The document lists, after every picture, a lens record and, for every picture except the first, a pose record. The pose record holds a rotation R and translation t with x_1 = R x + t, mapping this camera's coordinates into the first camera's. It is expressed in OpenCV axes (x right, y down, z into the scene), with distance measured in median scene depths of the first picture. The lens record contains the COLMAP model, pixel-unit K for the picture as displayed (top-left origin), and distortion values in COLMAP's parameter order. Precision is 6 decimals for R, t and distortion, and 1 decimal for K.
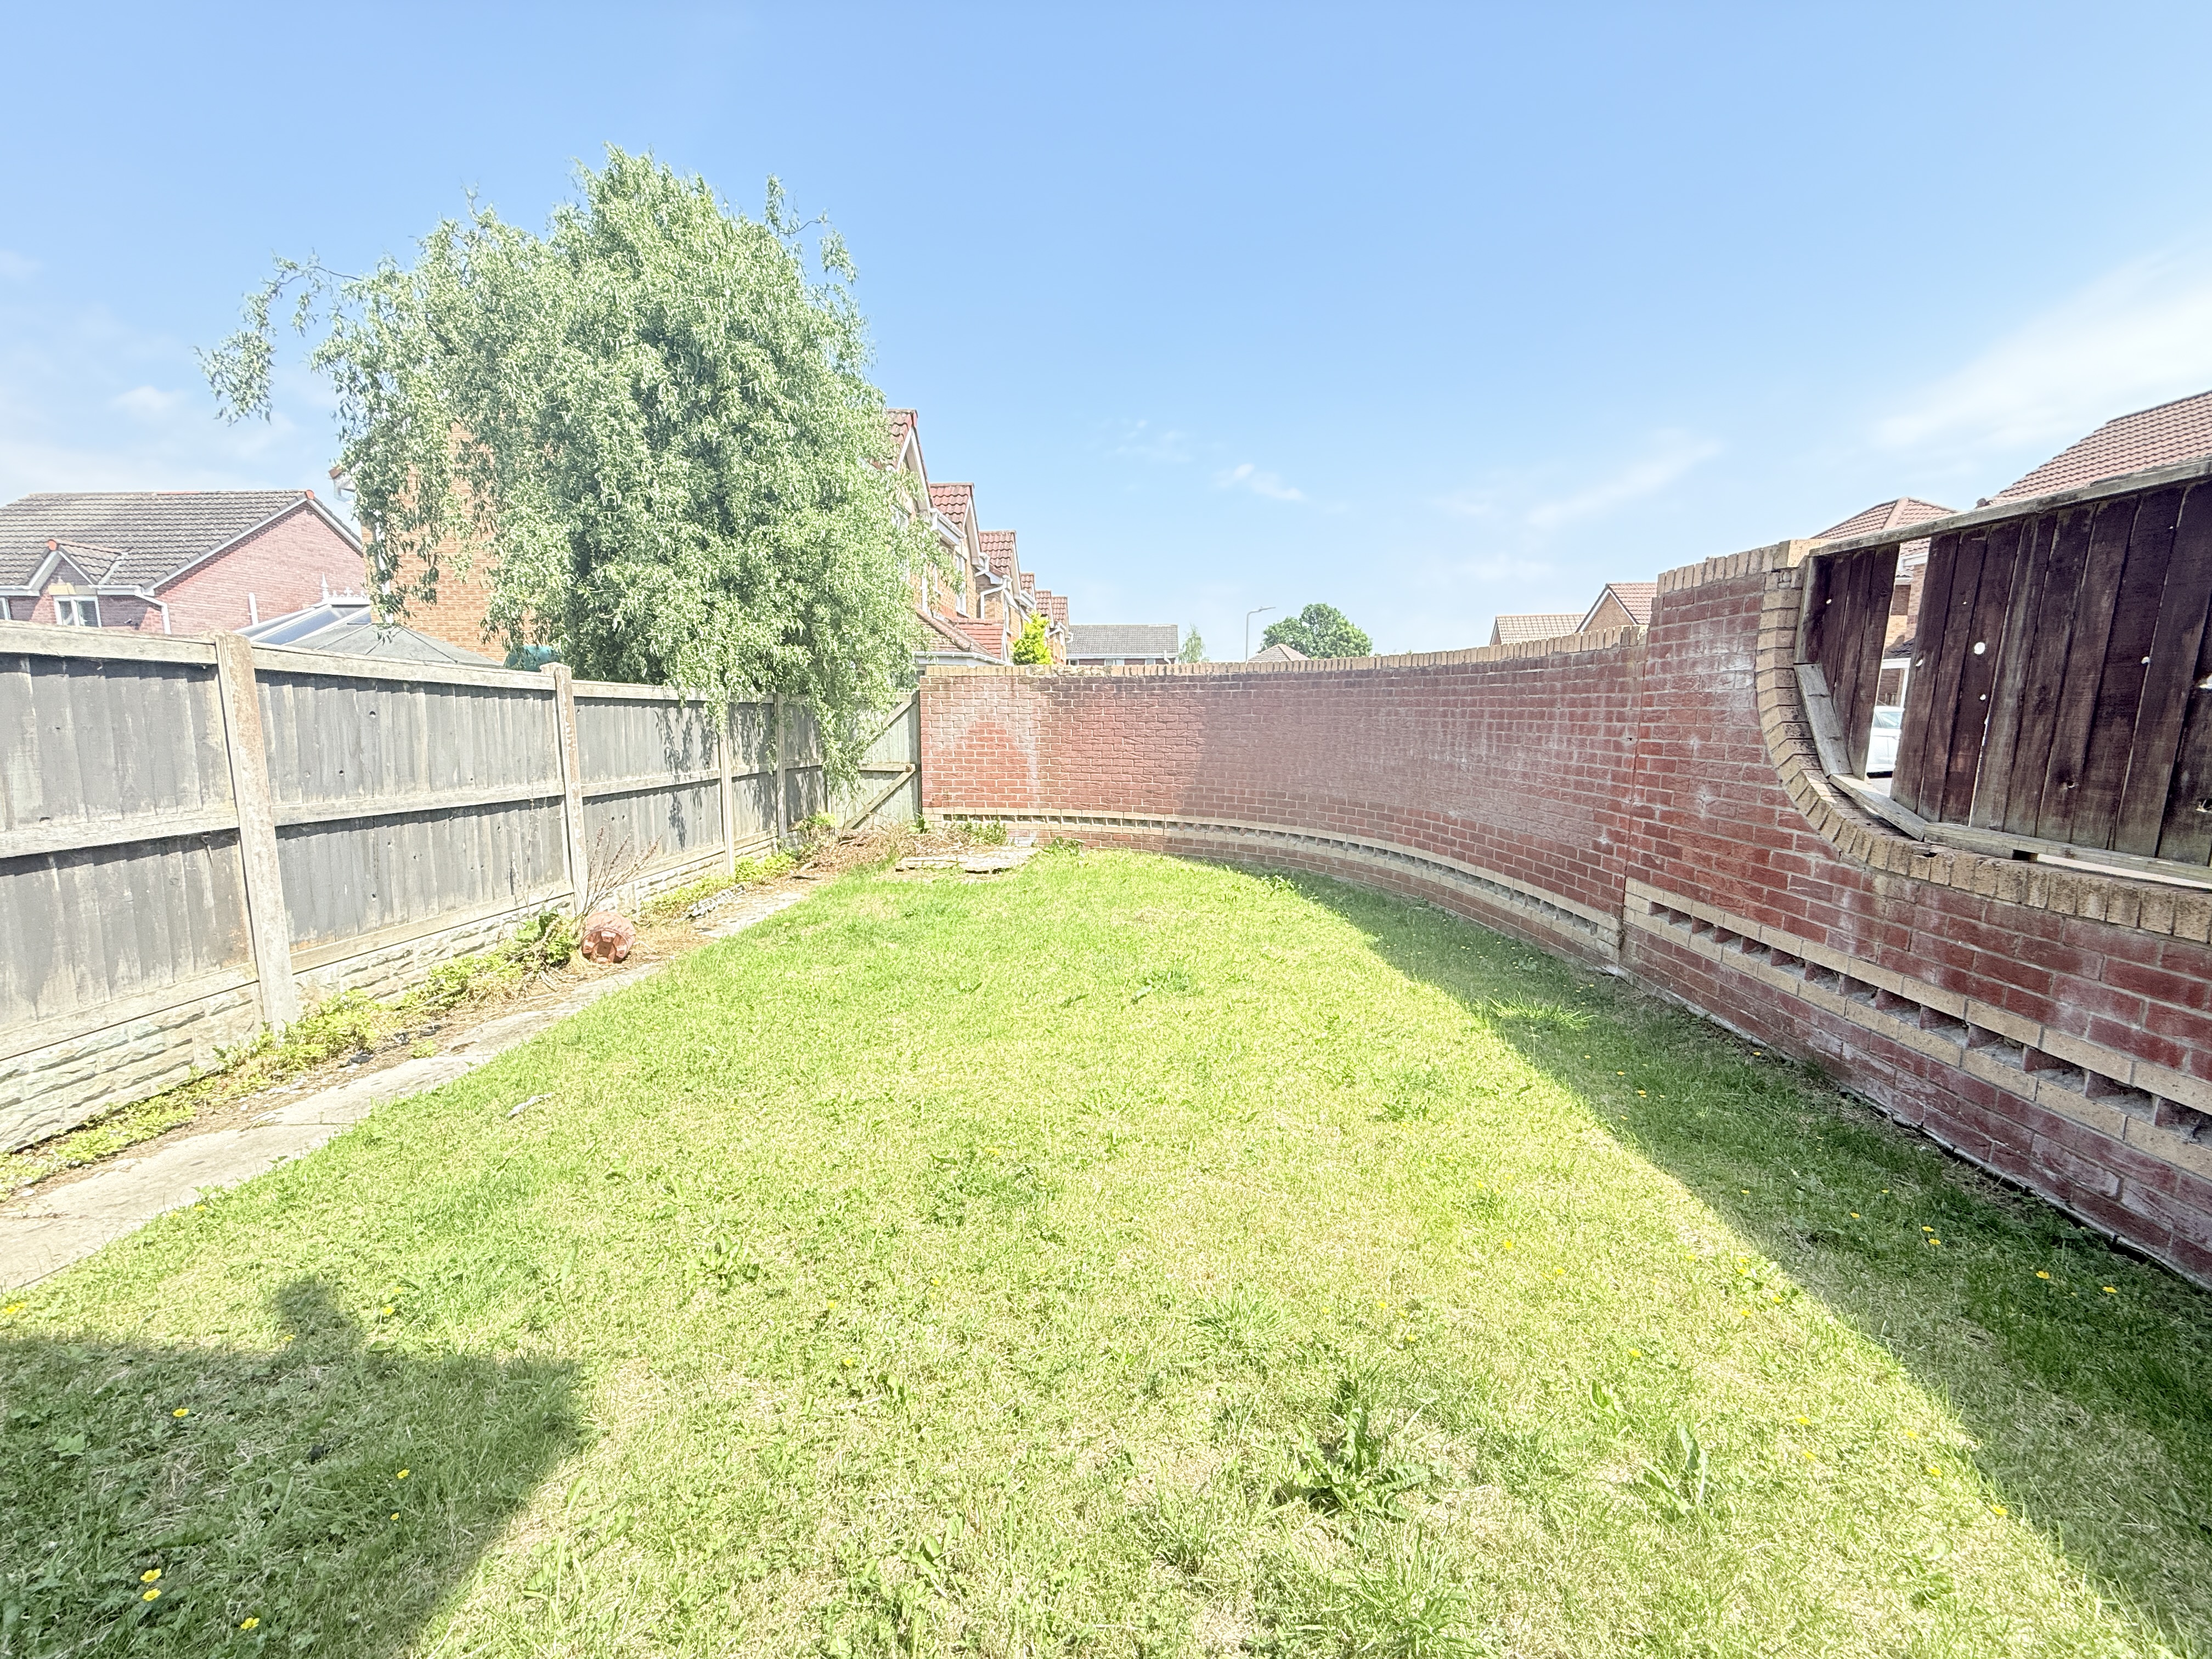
lens RADIAL K [[881.2, 0, 1103.1], [0, 881.2, 831.8], [0, 0, 1]] dist [0.001291, -0.000244]
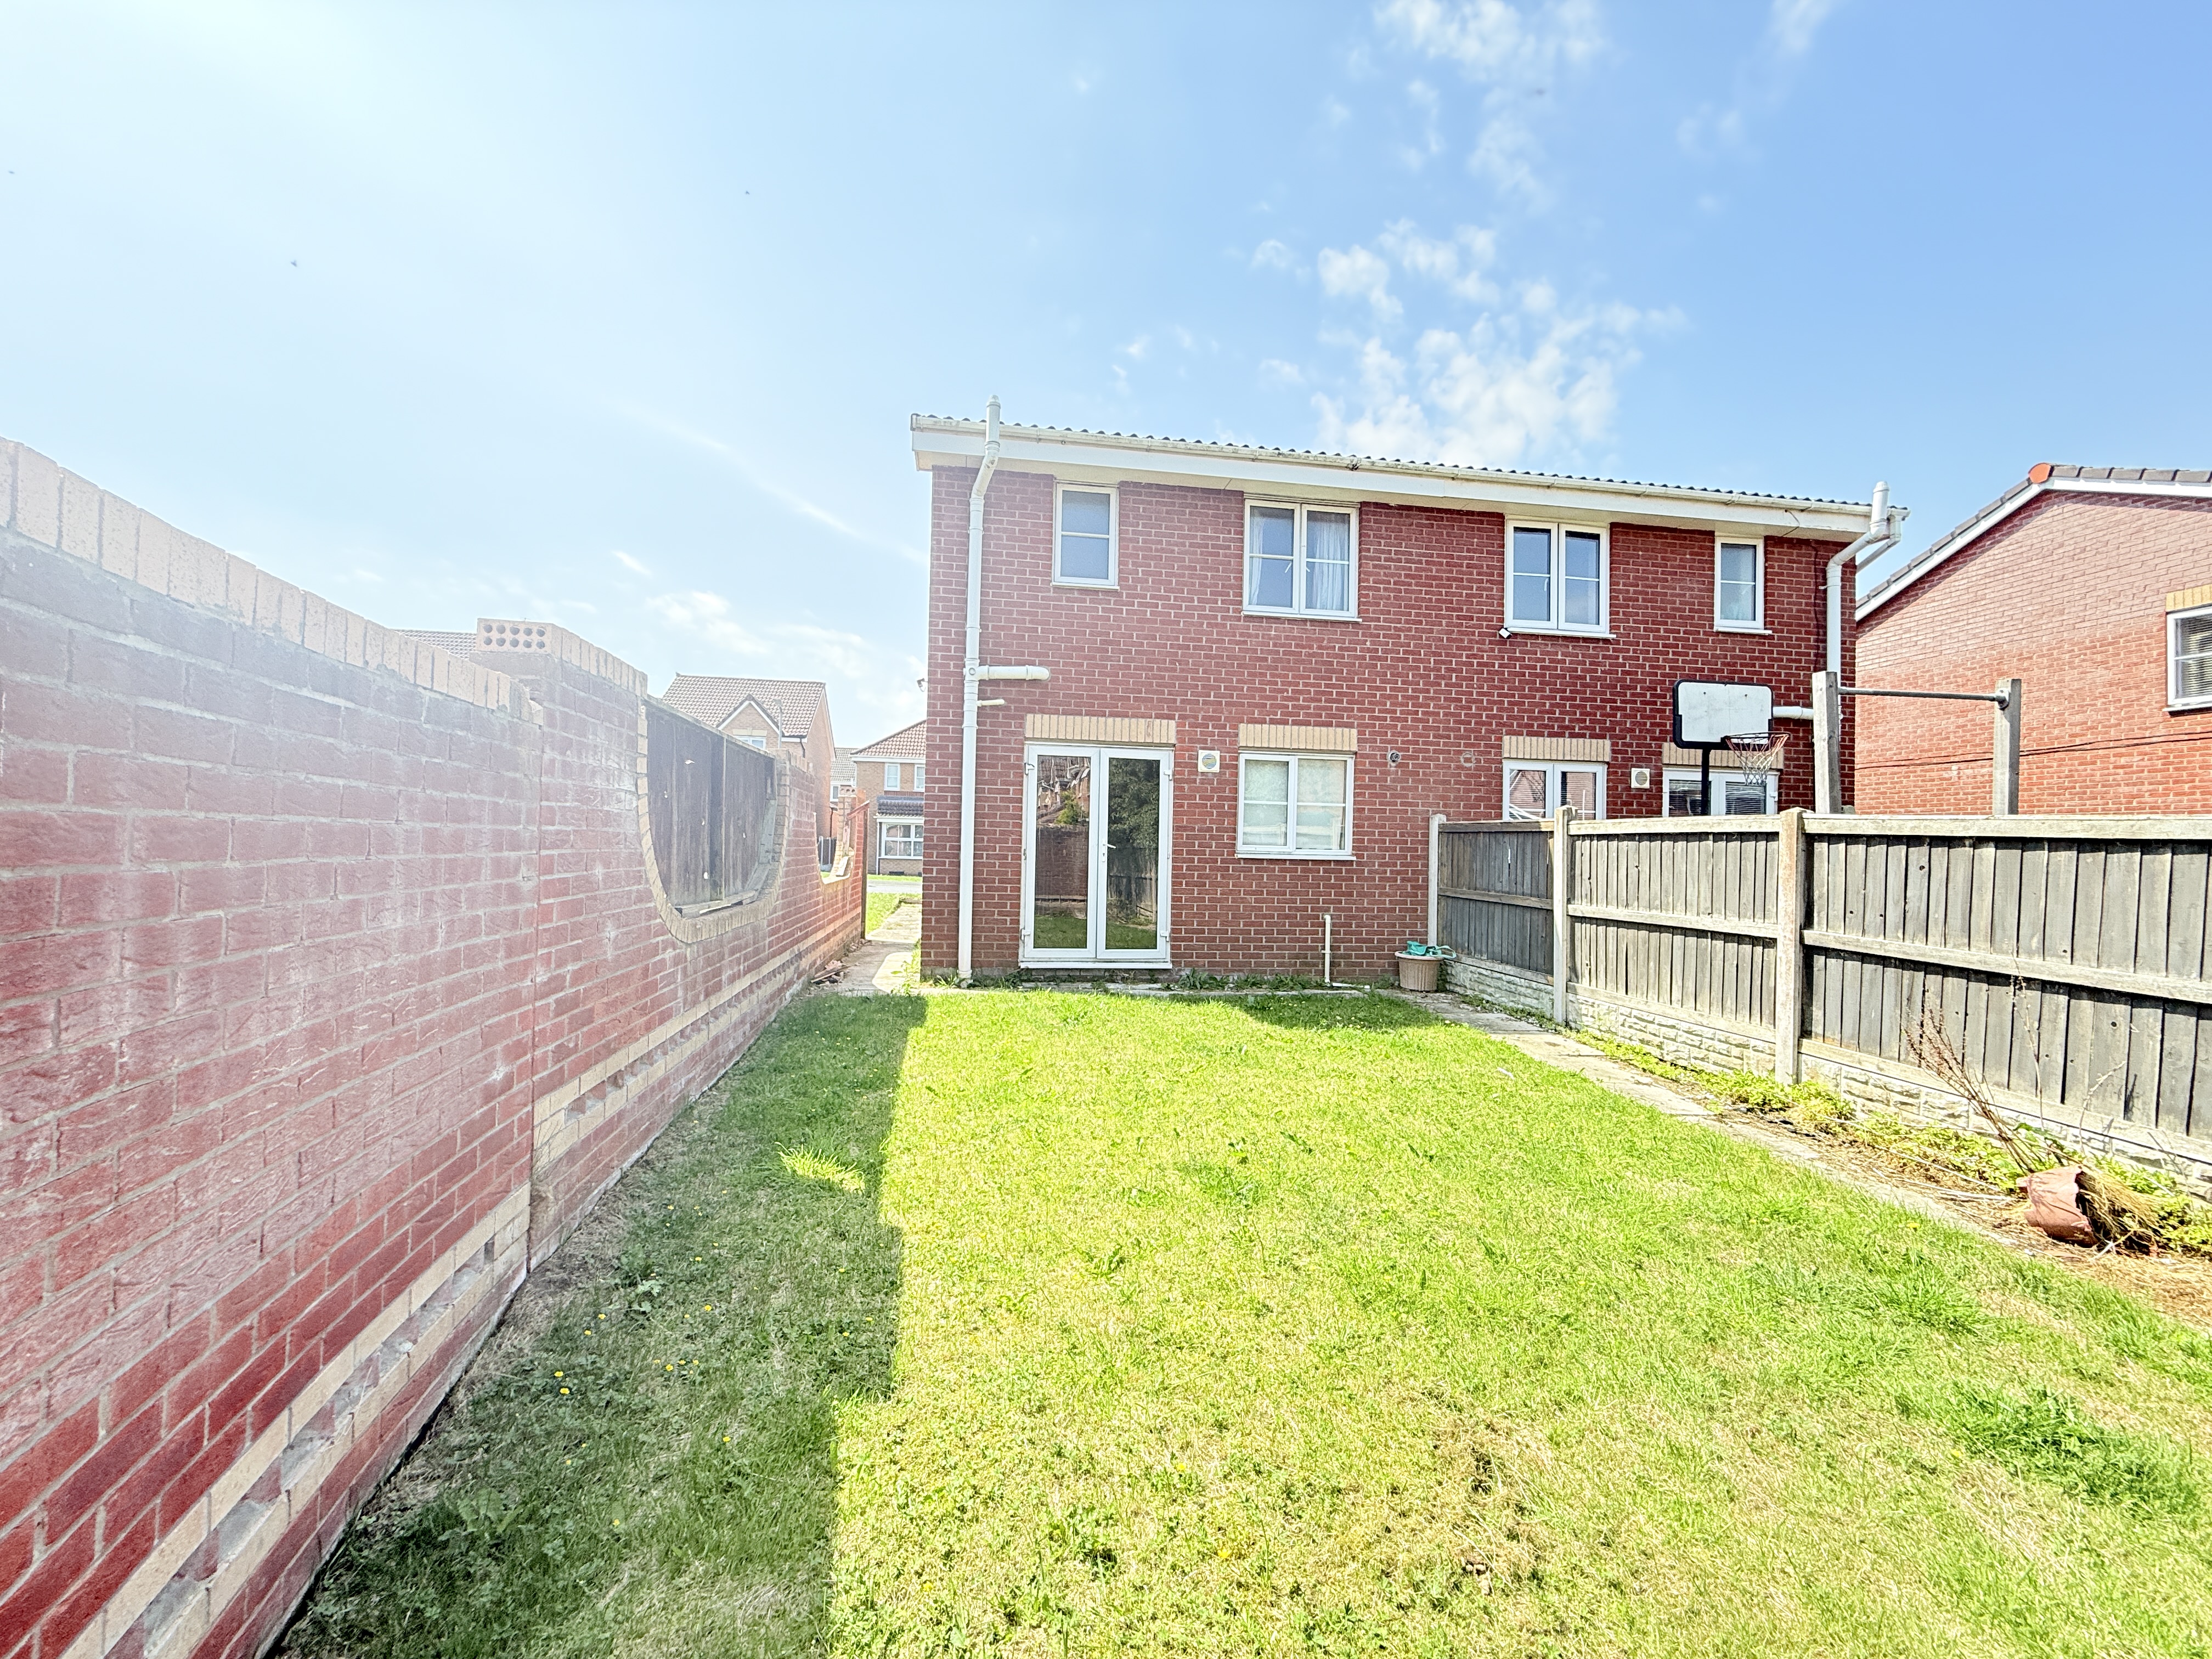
lens RADIAL K [[881.2, 0, 1102.9], [0, 881.2, 846.1], [0, 0, 1]] dist [0.001291, -0.000244]
pose [[-0.978838, -0.023736, -0.203254, 0.269476], [-0.052175, 0.989371, 0.135730, -0.179349], [0.197872, 0.143463, -0.969673, 1.301183]]
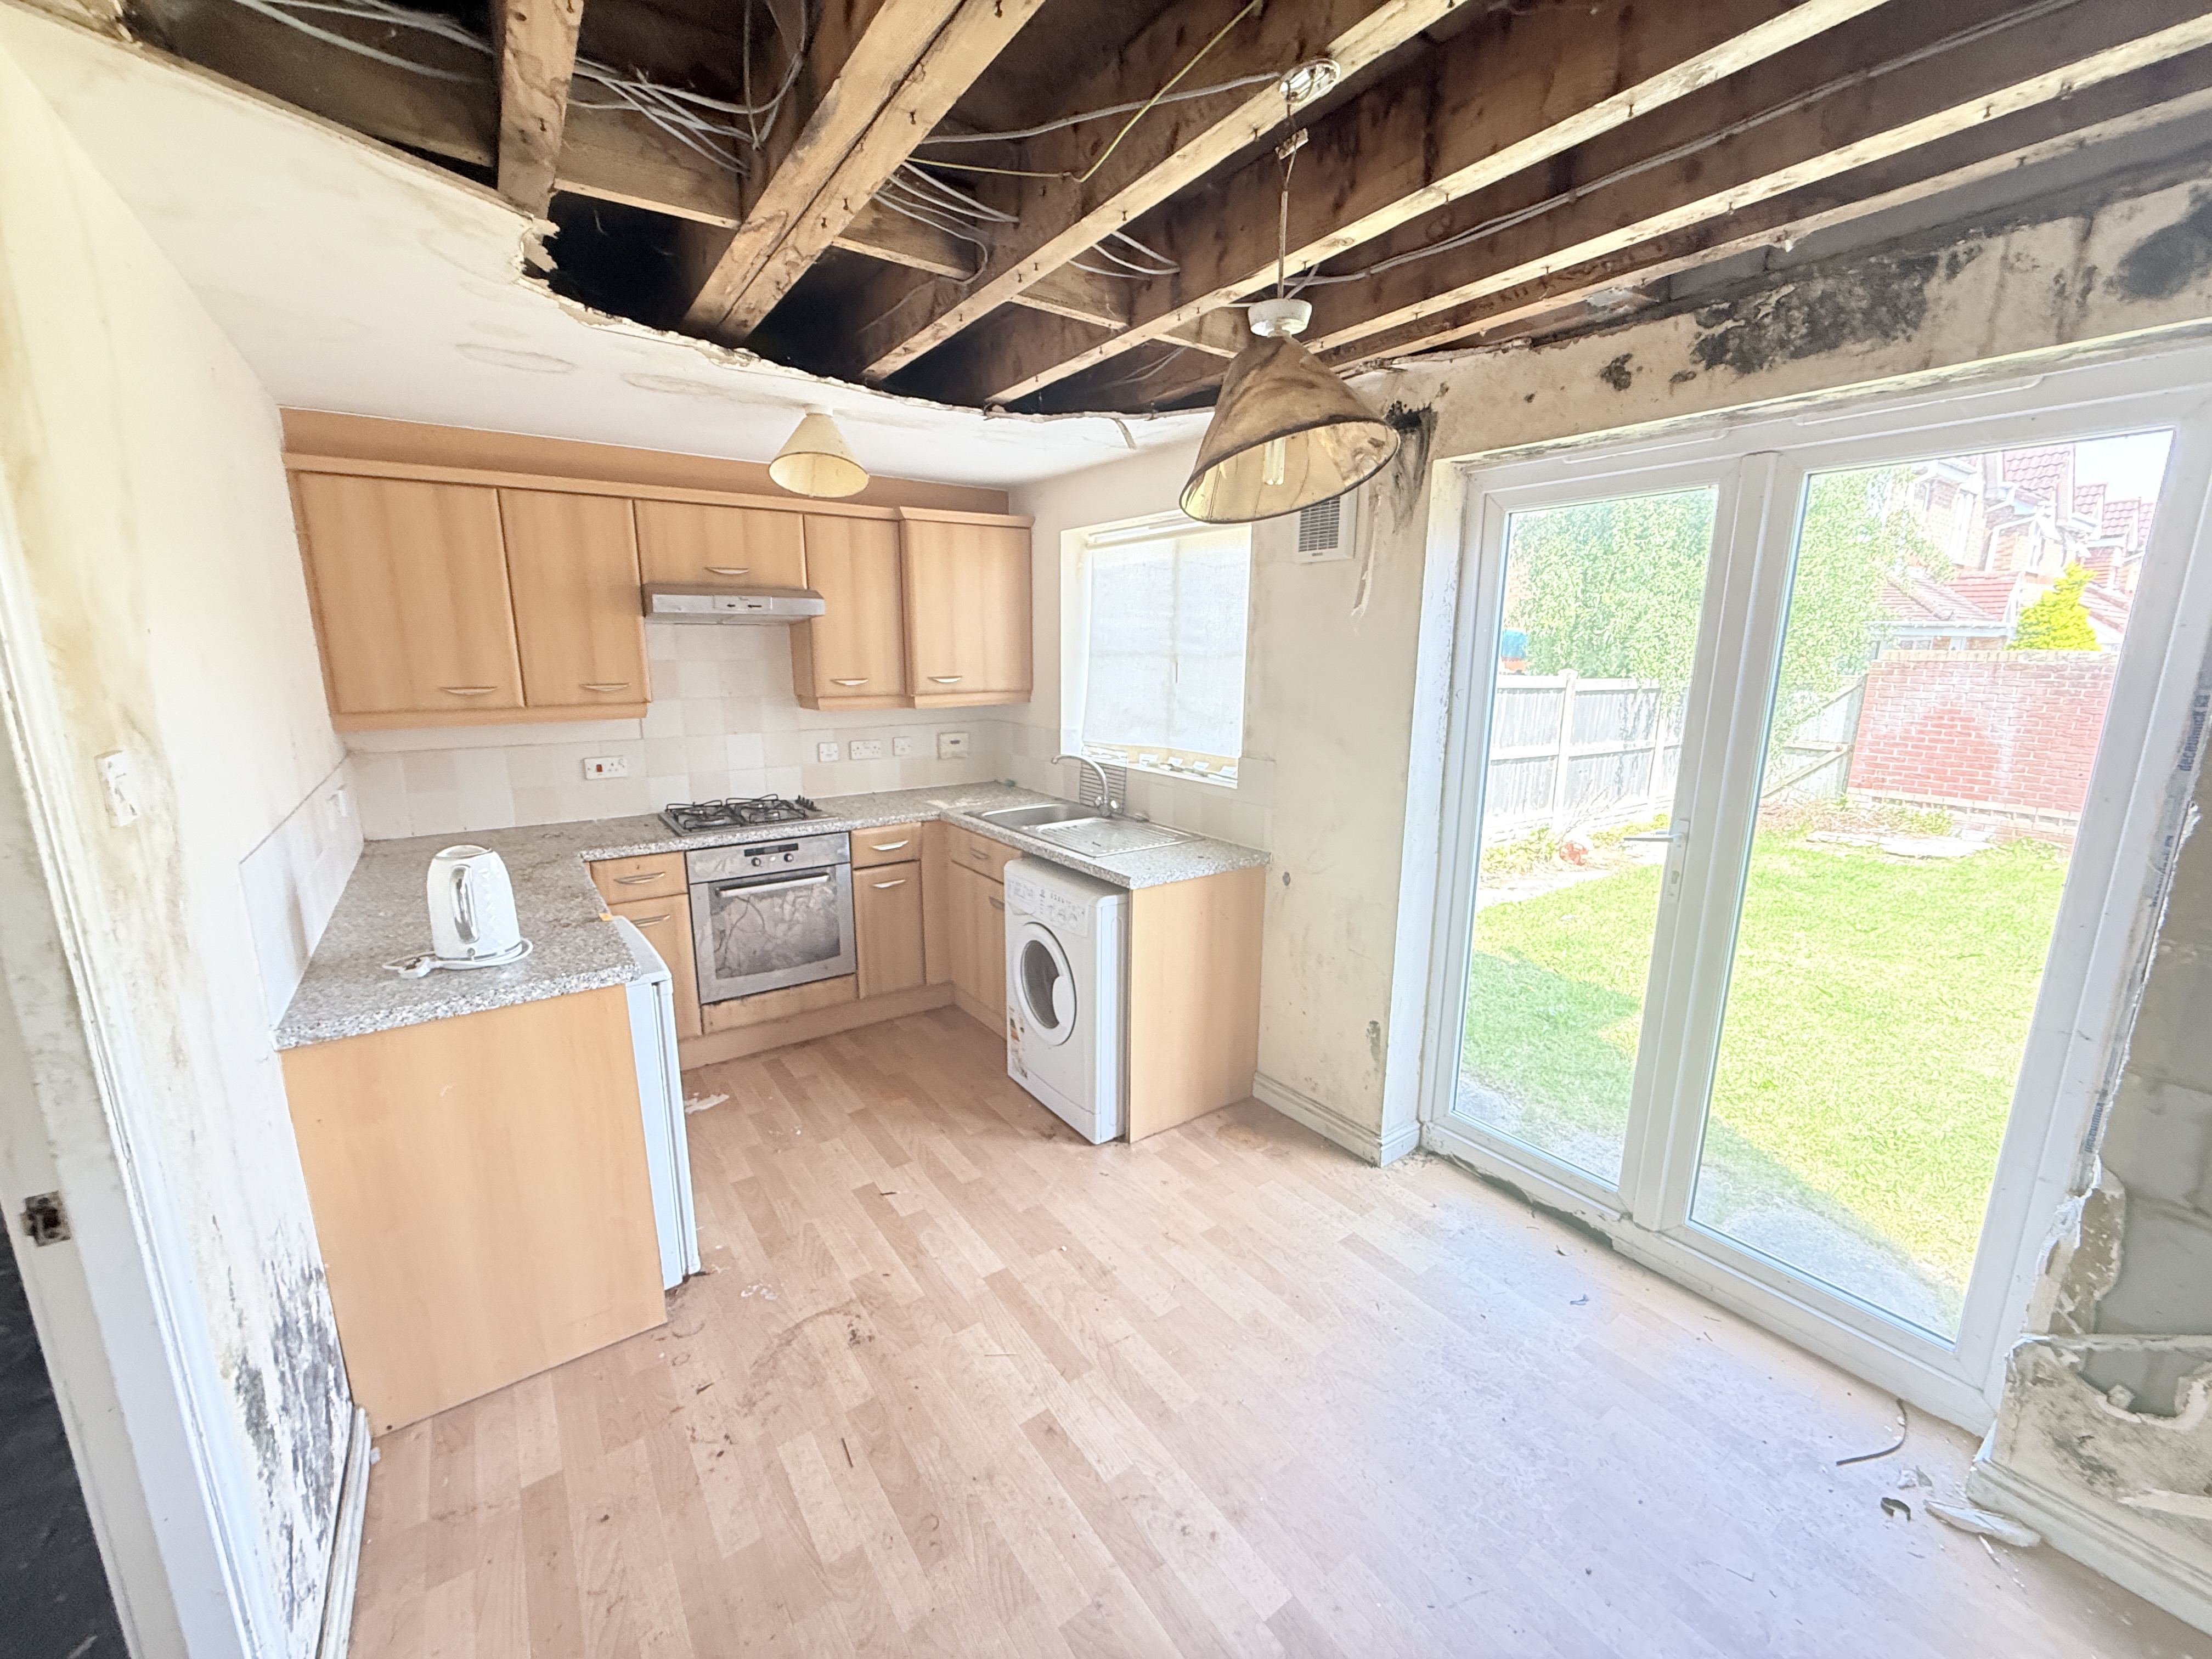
lens RADIAL K [[881.2, 0, 1098.1], [0, 881.2, 837.2], [0, 0, 1]] dist [0.001291, -0.000244]
pose [[0.613790, 0.165799, -0.771863, 0.104984], [-0.110806, 0.986113, 0.123708, 0.000166], [0.781655, 0.009596, 0.623637, -0.547269]]
